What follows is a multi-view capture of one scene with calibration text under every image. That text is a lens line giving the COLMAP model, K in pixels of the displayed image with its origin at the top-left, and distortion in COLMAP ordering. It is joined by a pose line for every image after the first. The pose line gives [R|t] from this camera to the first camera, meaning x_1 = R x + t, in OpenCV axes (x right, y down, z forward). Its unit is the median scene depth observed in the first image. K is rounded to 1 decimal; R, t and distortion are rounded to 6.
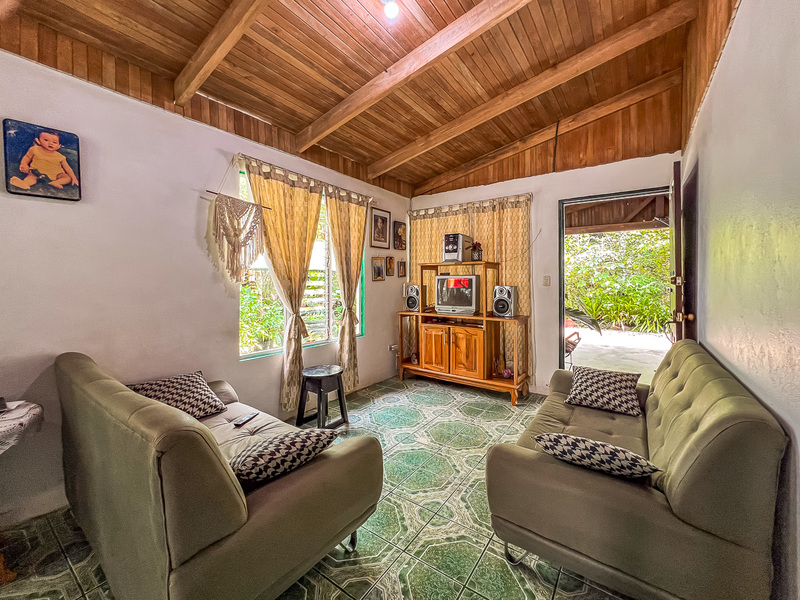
lens RADIAL K [[322.5, 0, 404.3], [0, 322.5, 280.3], [0, 0, 1]] dist [-0.002773, 0.000404]
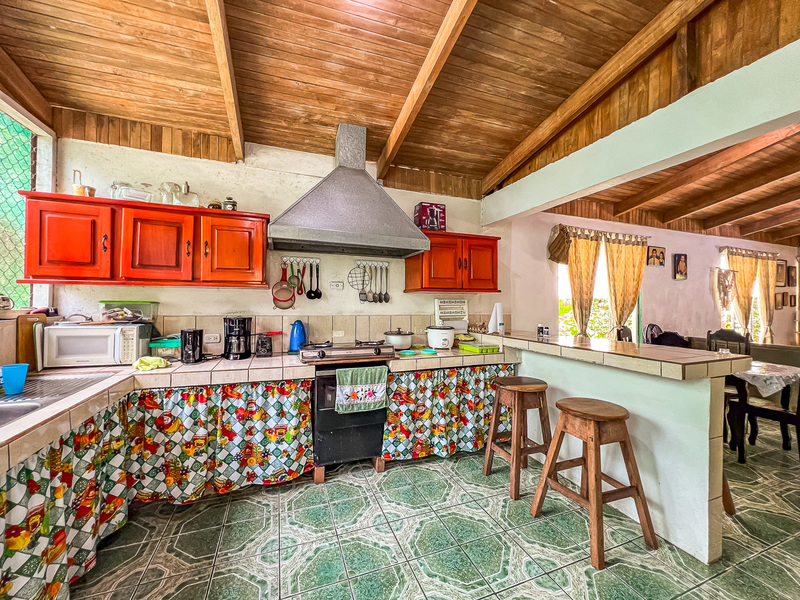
lens RADIAL K [[322.5, 0, 395.1], [0, 322.5, 298.2], [0, 0, 1]] dist [-0.002773, 0.000404]
pose [[0.829184, -0.000660, -0.558975, -0.755632], [-0.005155, 0.999948, -0.008828, -0.029397], [0.558951, 0.010202, 0.829138, -1.240826]]
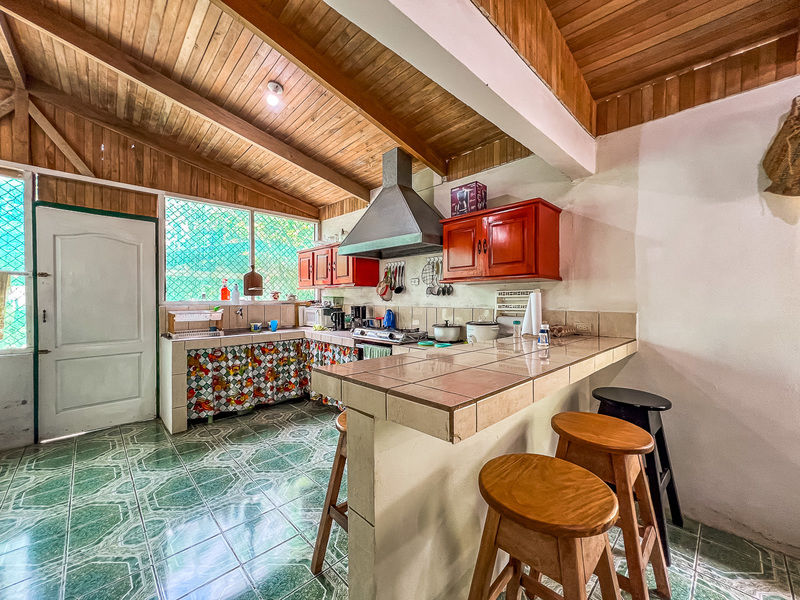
lens RADIAL K [[322.5, 0, 399.4], [0, 322.5, 299.9], [0, 0, 1]] dist [-0.002773, 0.000404]
pose [[-0.184258, 0.000331, -0.982878, -0.350005], [0.002474, 0.999997, -0.000127, -0.012610], [0.982875, -0.002455, -0.184259, -0.475609]]
